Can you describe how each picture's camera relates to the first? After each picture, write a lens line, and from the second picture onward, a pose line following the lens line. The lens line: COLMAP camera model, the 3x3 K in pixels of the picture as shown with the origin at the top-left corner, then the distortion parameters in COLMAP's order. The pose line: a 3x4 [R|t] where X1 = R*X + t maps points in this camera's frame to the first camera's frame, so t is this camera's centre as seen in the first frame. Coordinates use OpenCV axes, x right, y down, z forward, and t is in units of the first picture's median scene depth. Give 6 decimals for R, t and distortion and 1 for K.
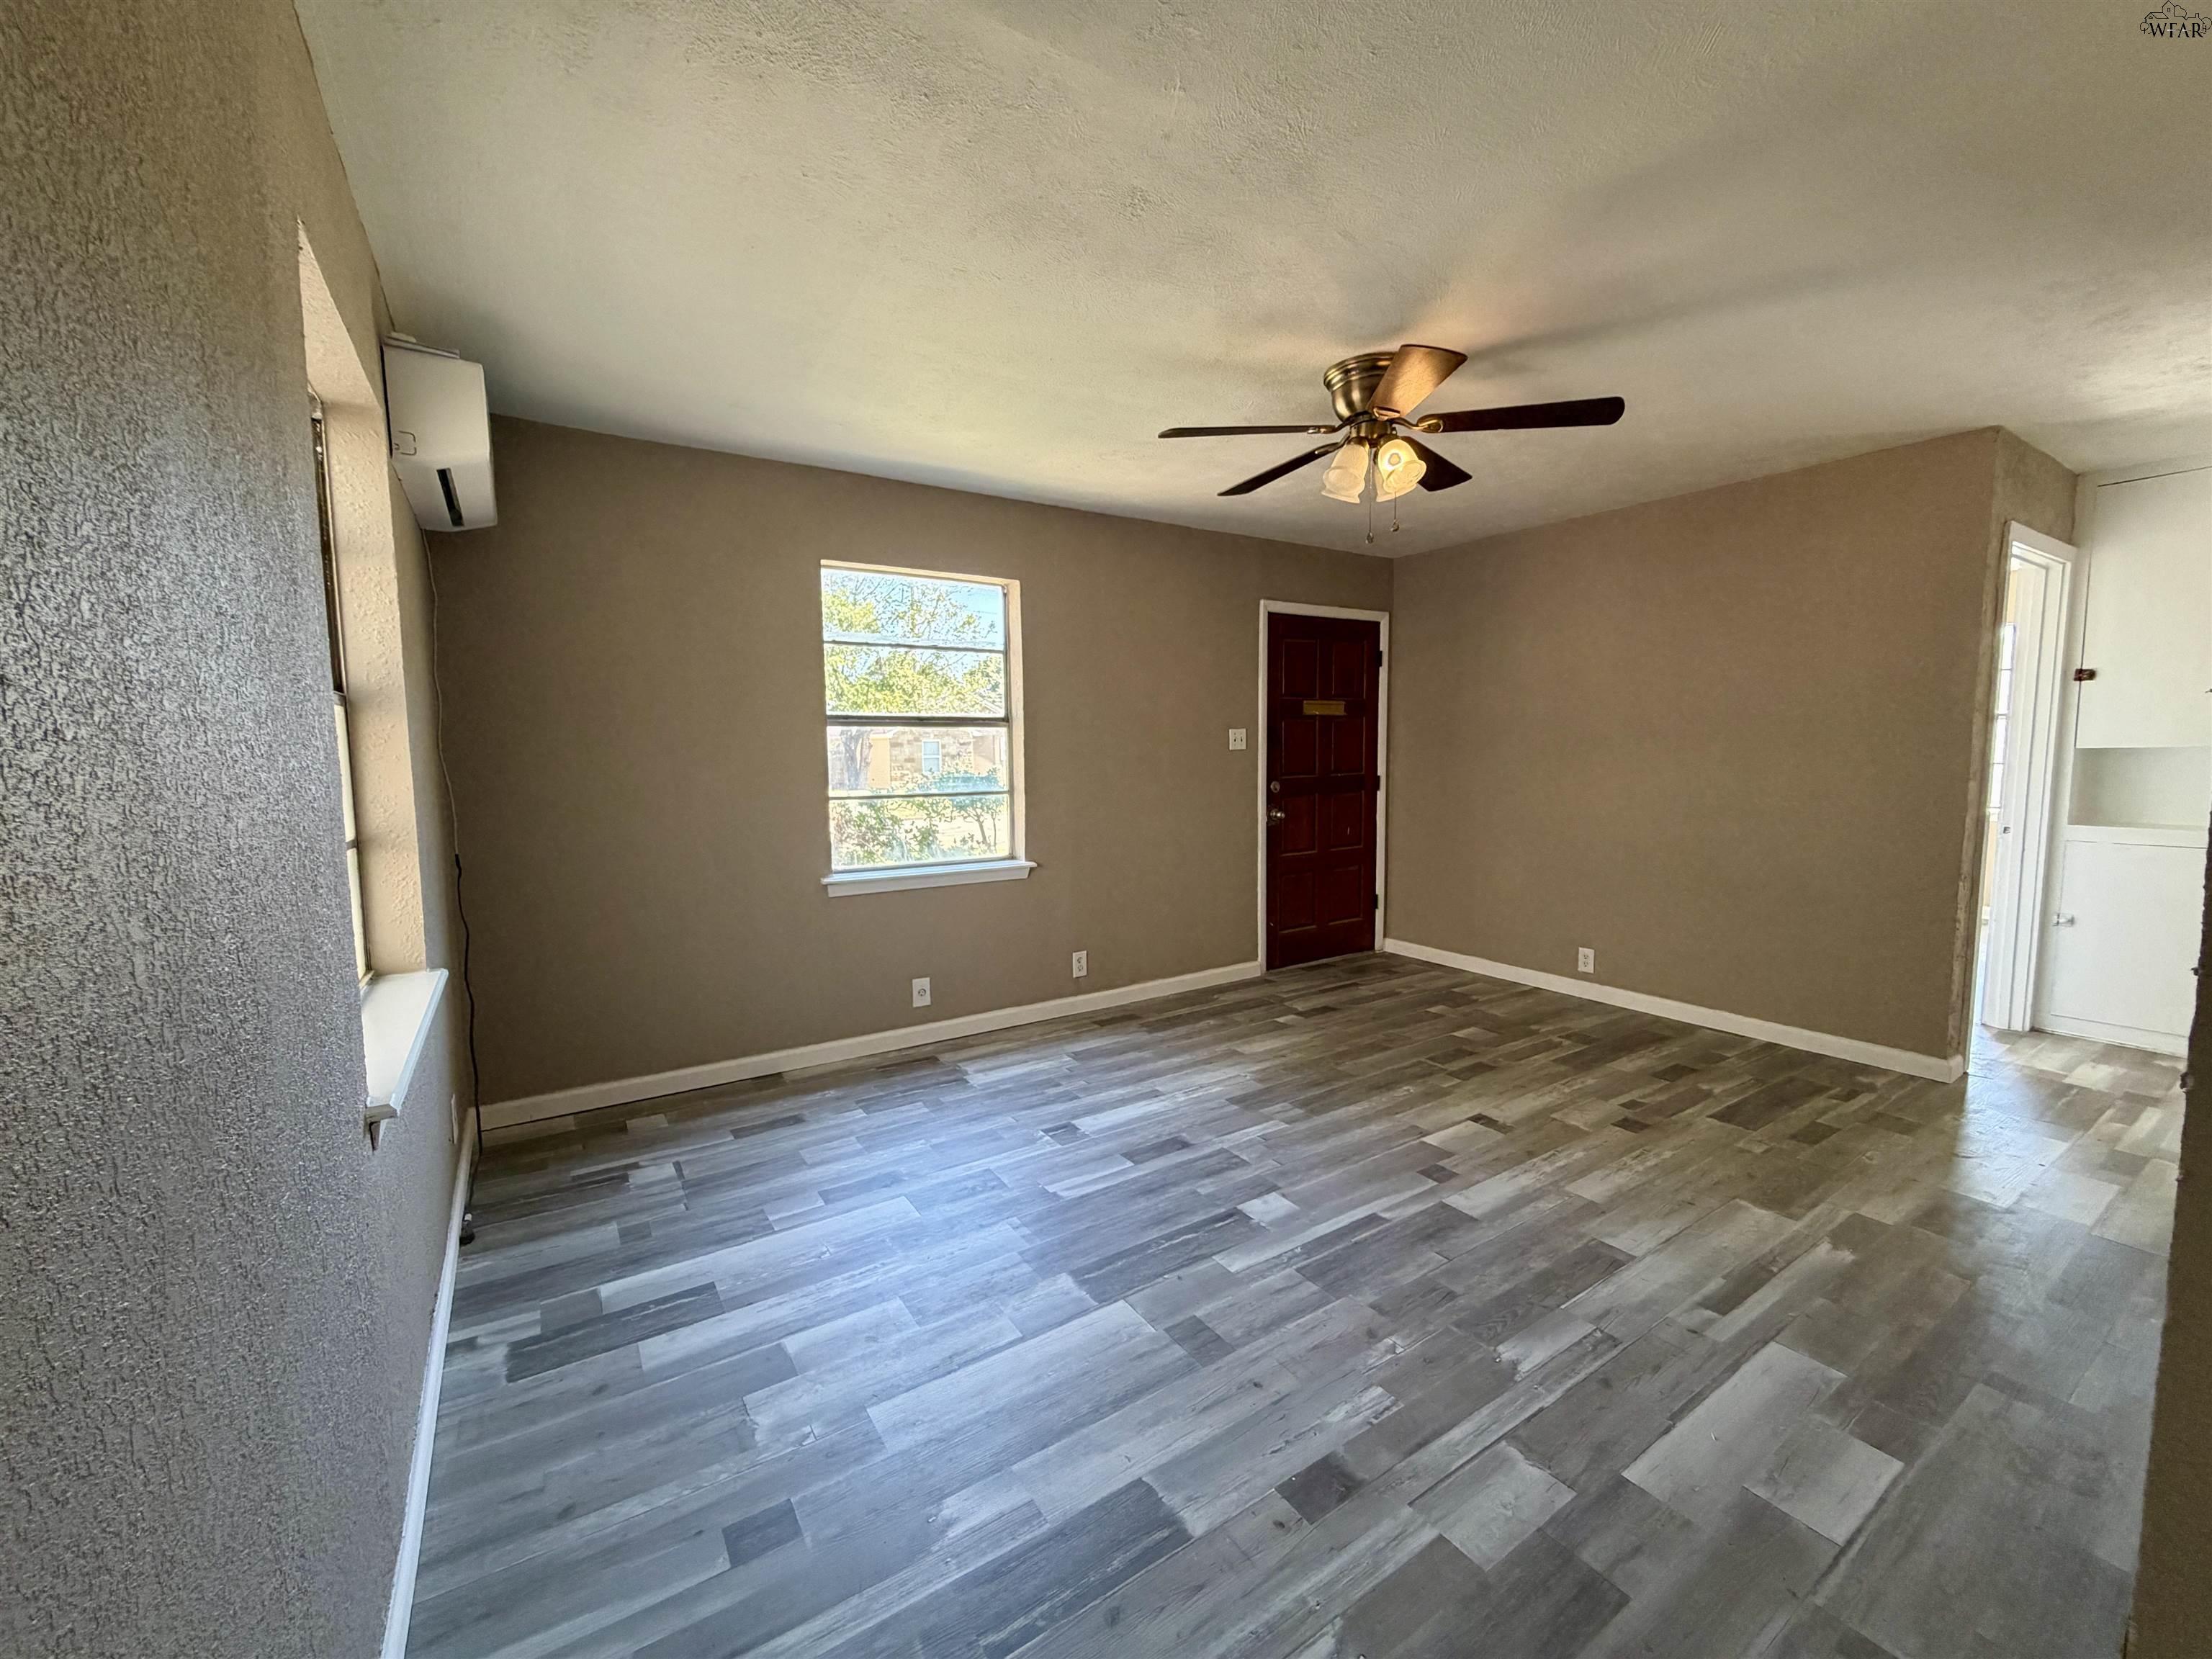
lens RADIAL K [[882.6, 0, 1102.0], [0, 882.6, 819.9], [0, 0, 1]] dist [0.002136, -0.000703]
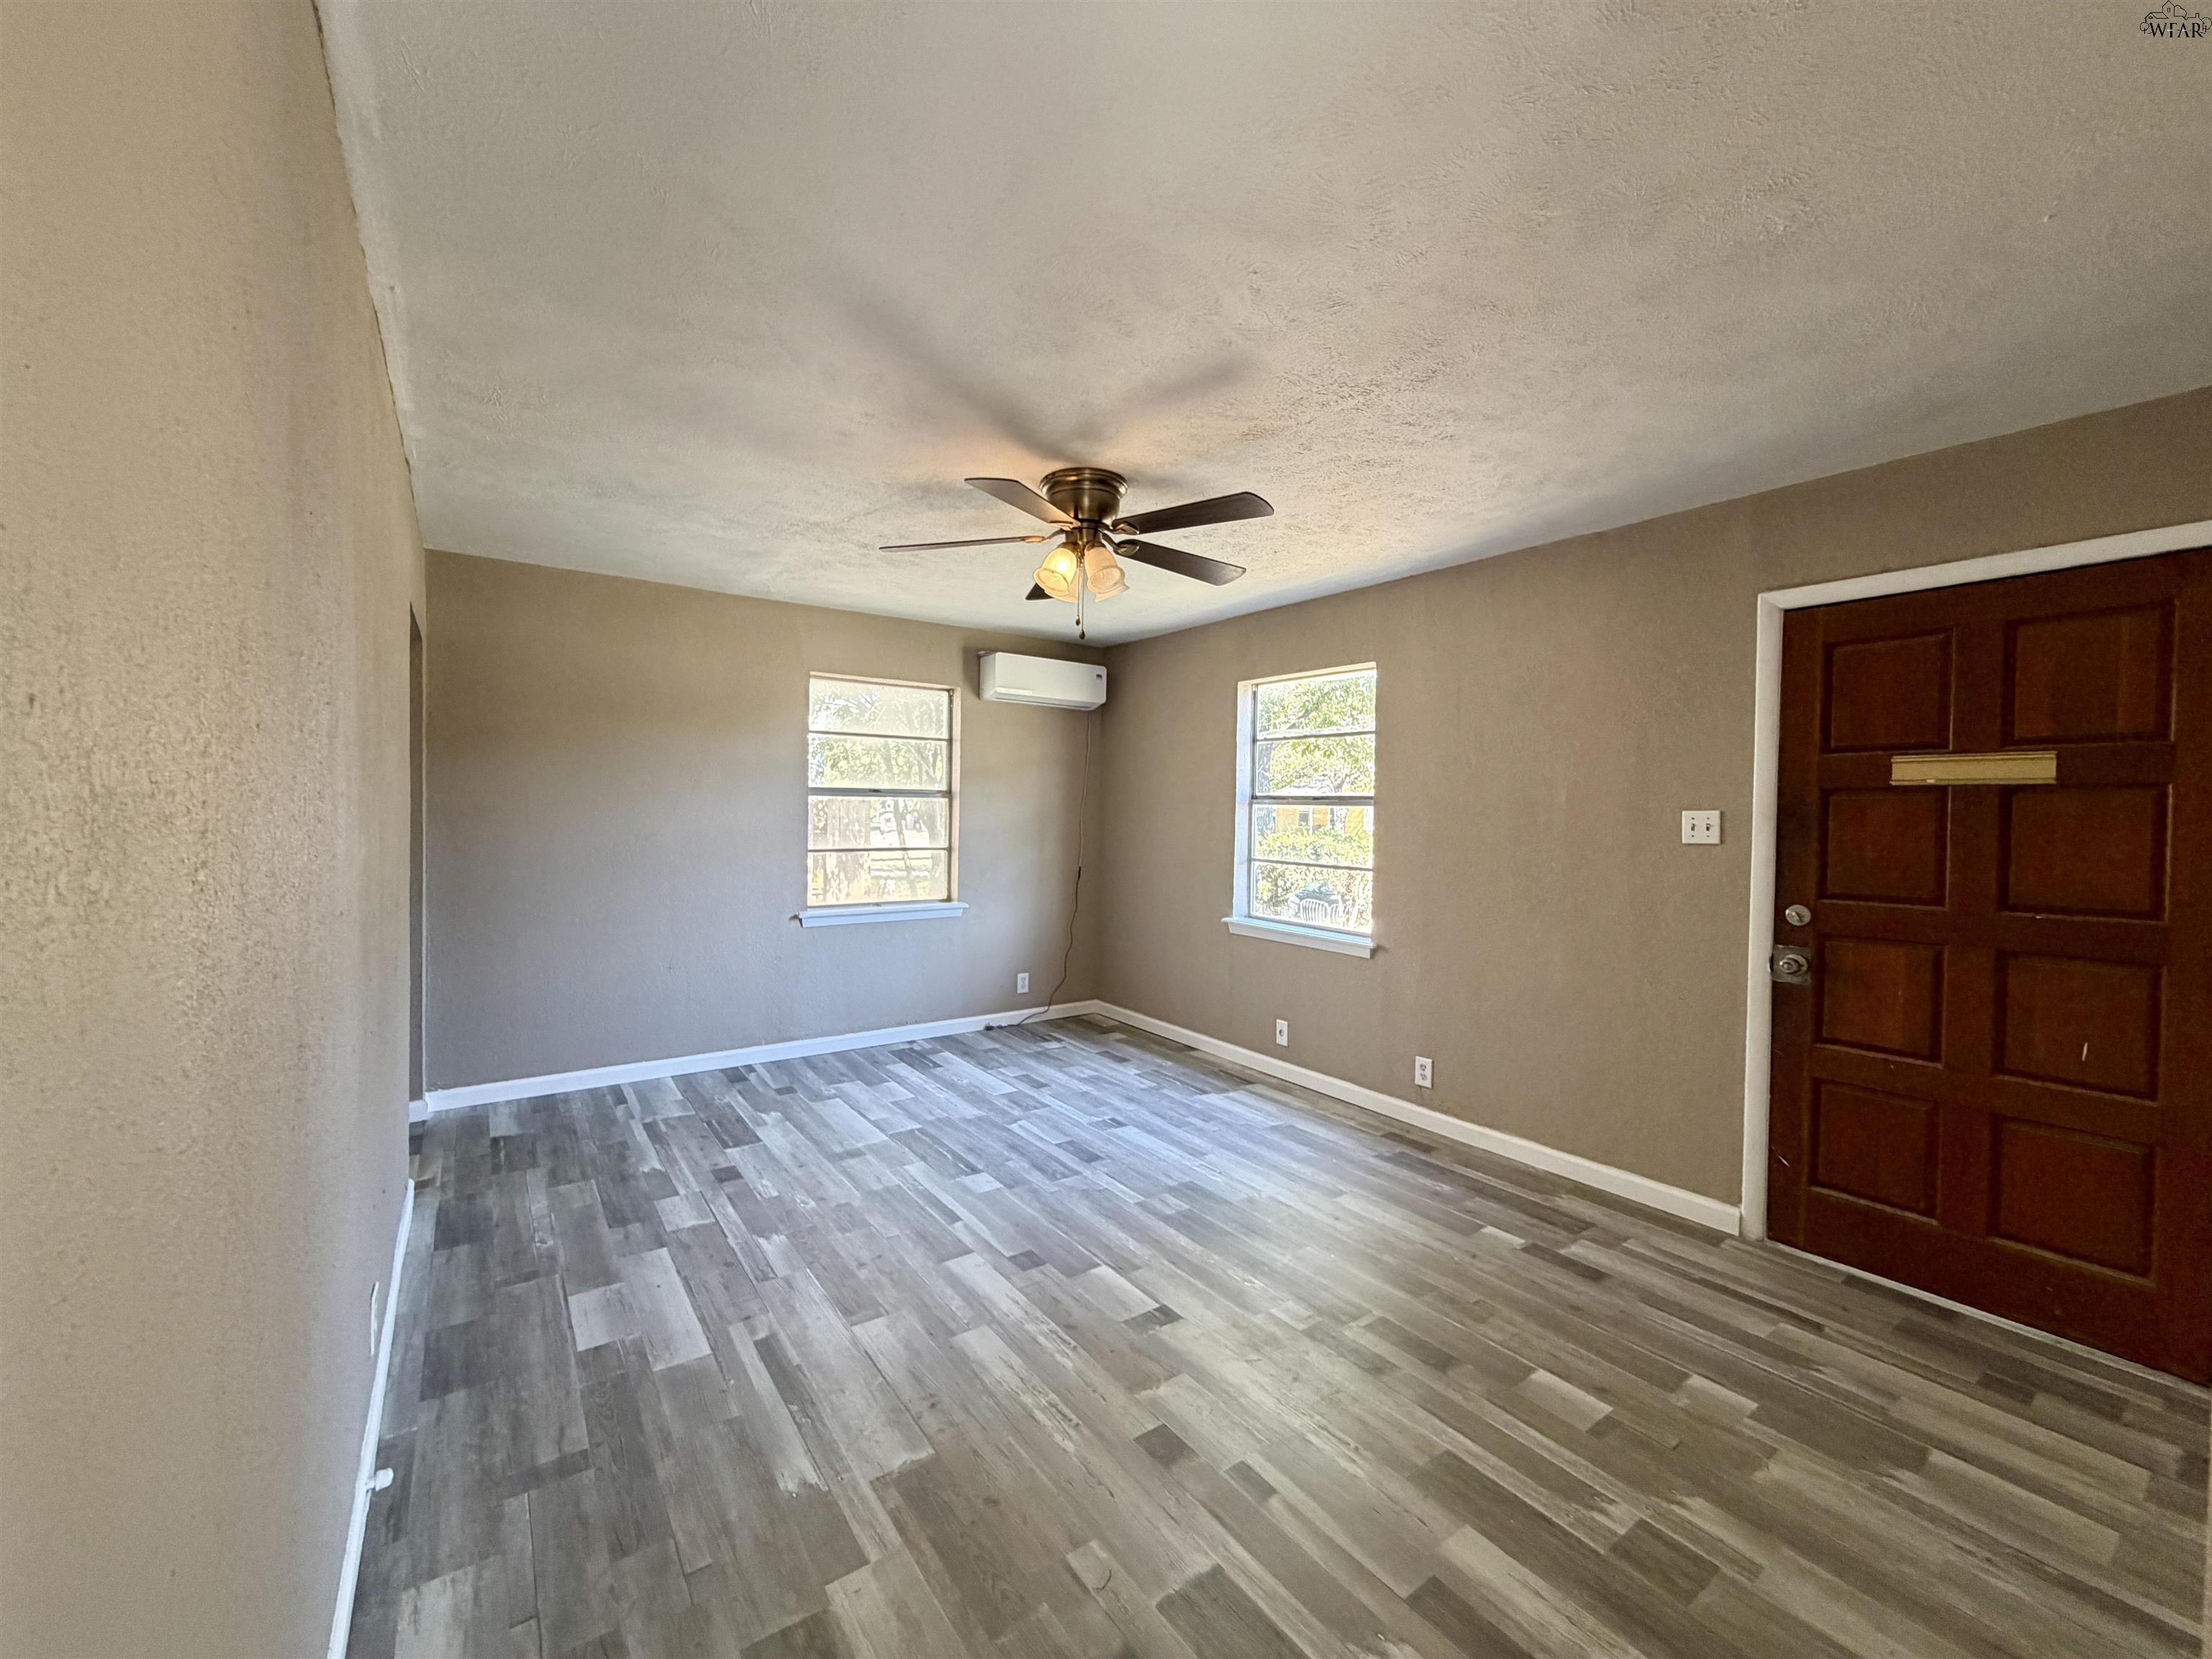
lens RADIAL K [[882.6, 0, 1103.2], [0, 882.6, 825.1], [0, 0, 1]] dist [0.002136, -0.000703]
pose [[0.042014, 0.027996, -0.998725, 1.206094], [-0.099202, 0.994785, 0.023712, -0.104465], [0.994180, 0.098079, 0.044572, 0.879345]]
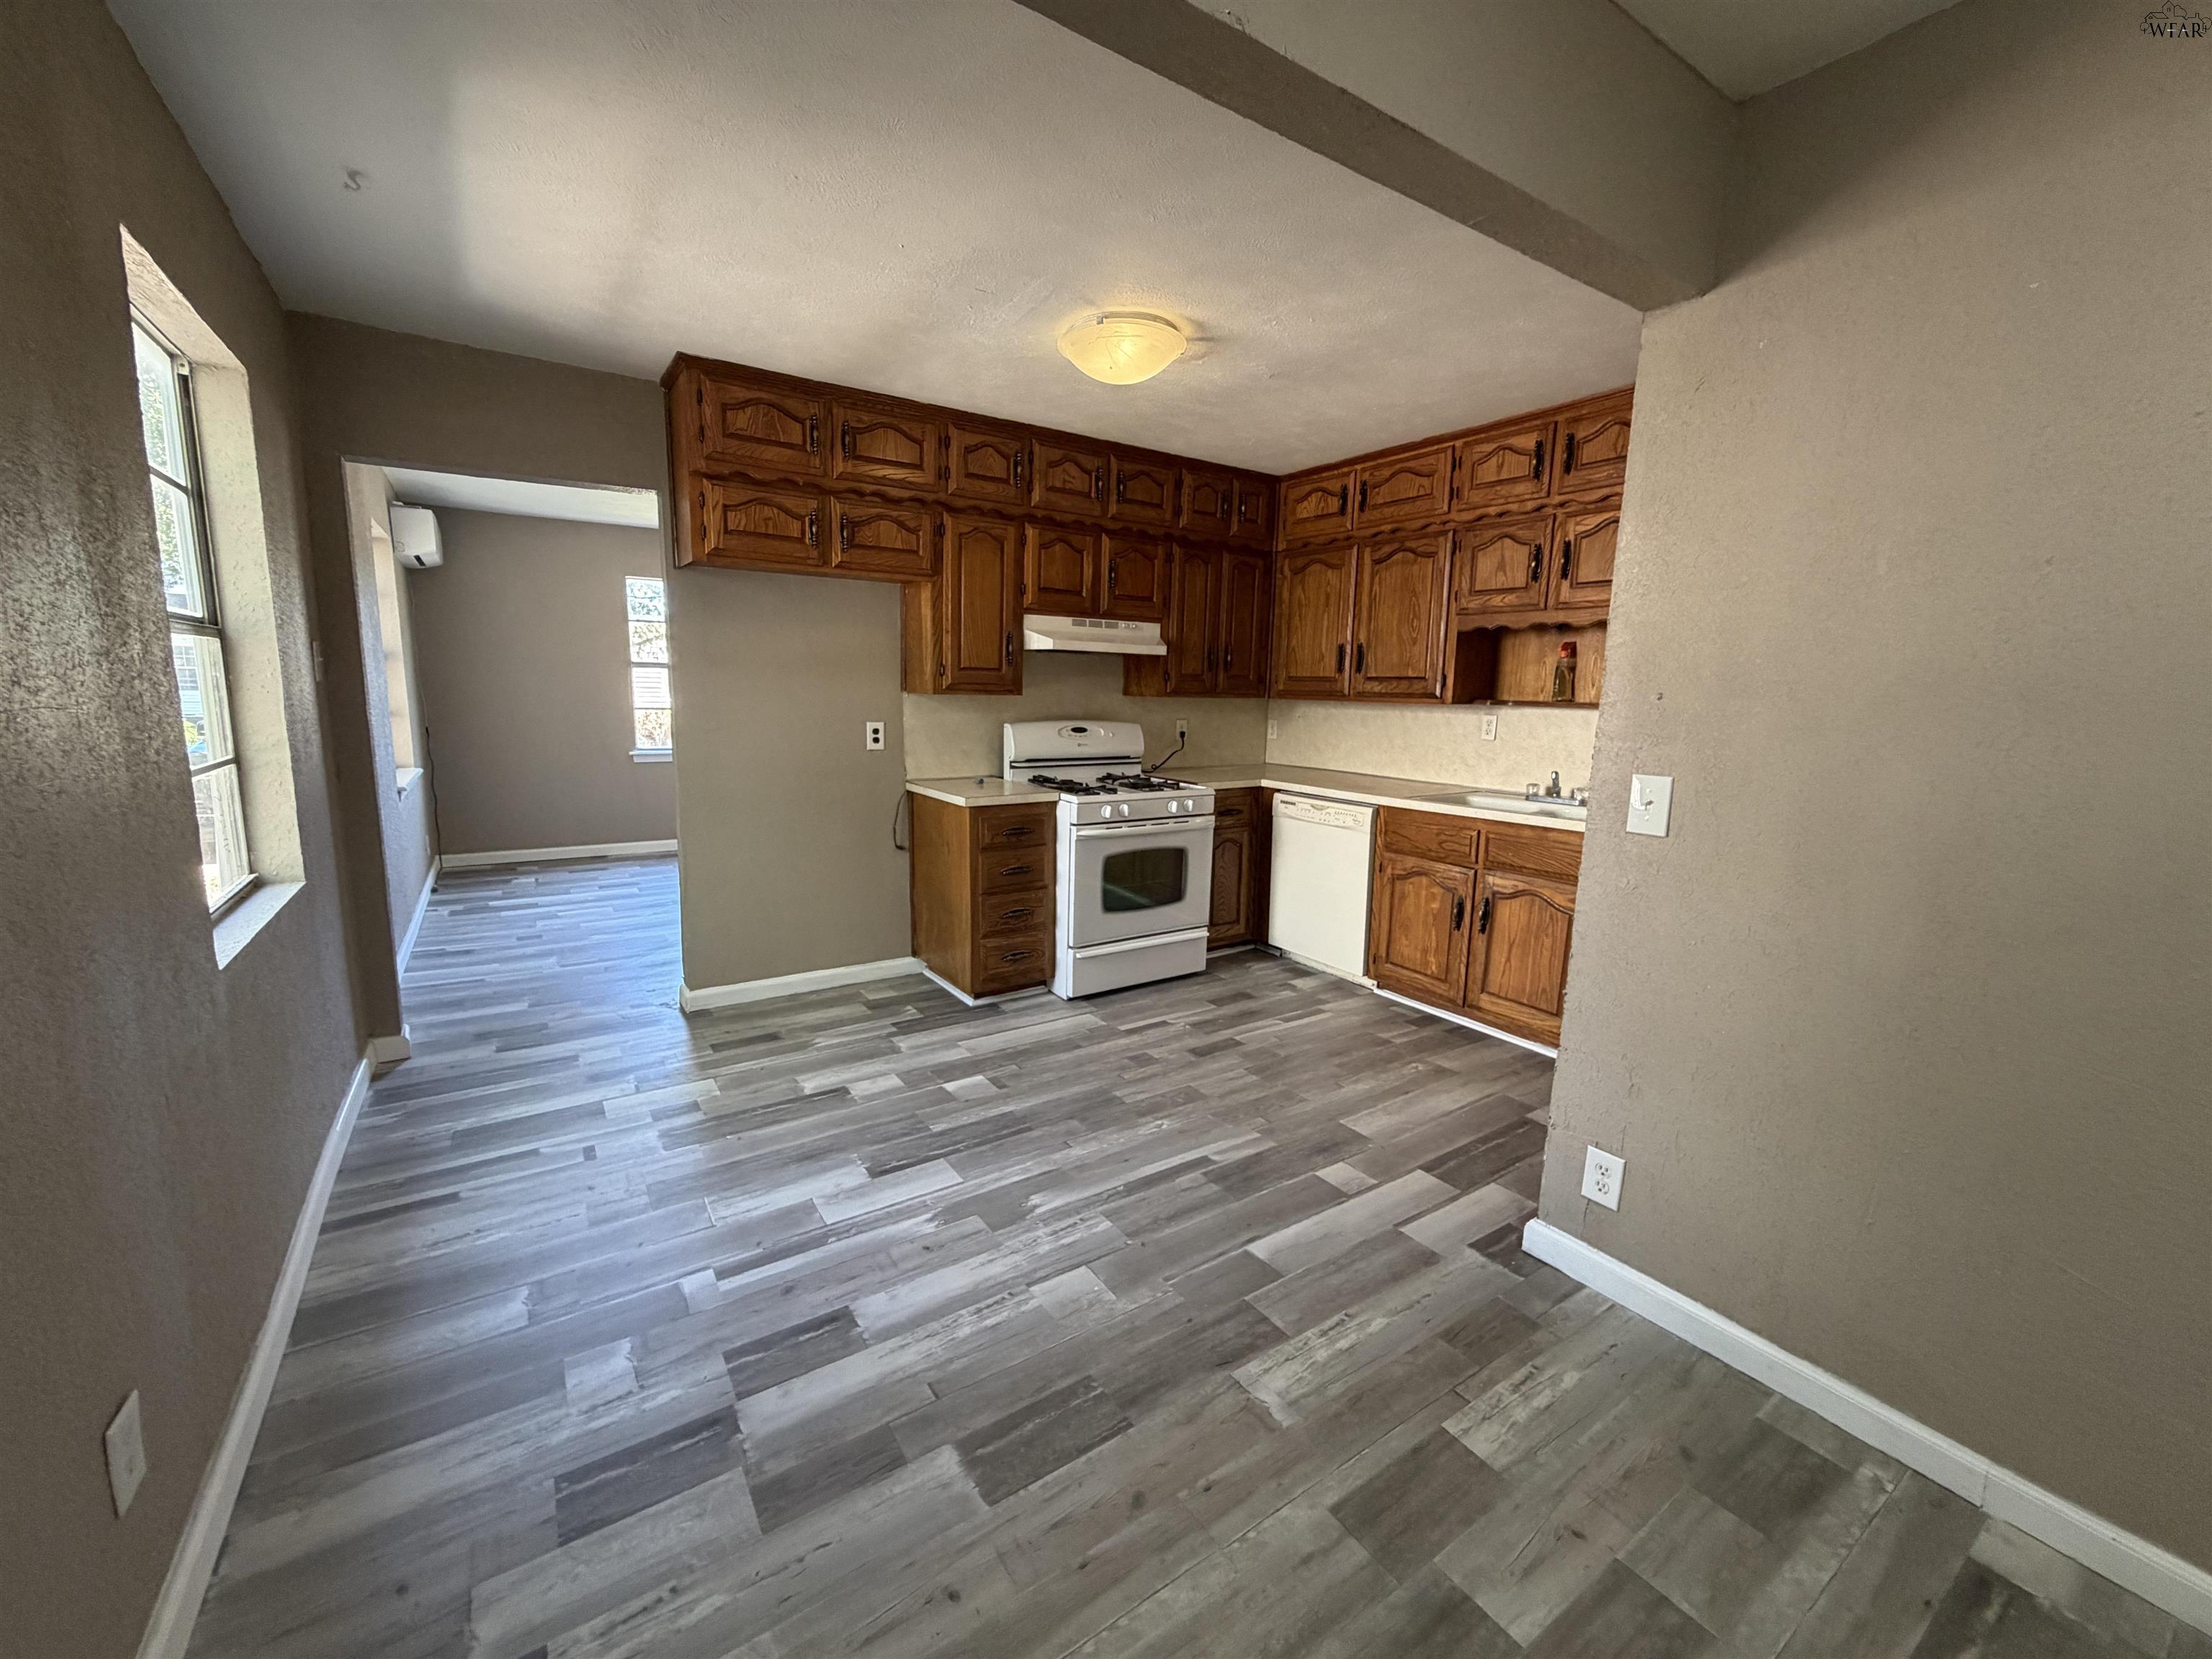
lens RADIAL K [[882.6, 0, 1095.7], [0, 882.6, 832.2], [0, 0, 1]] dist [0.002136, -0.000703]
pose [[0.999529, 0.028477, 0.011411, 0.742721], [-0.029179, 0.997327, 0.066985, 0.094409], [-0.009473, -0.067287, 0.997689, -0.993620]]
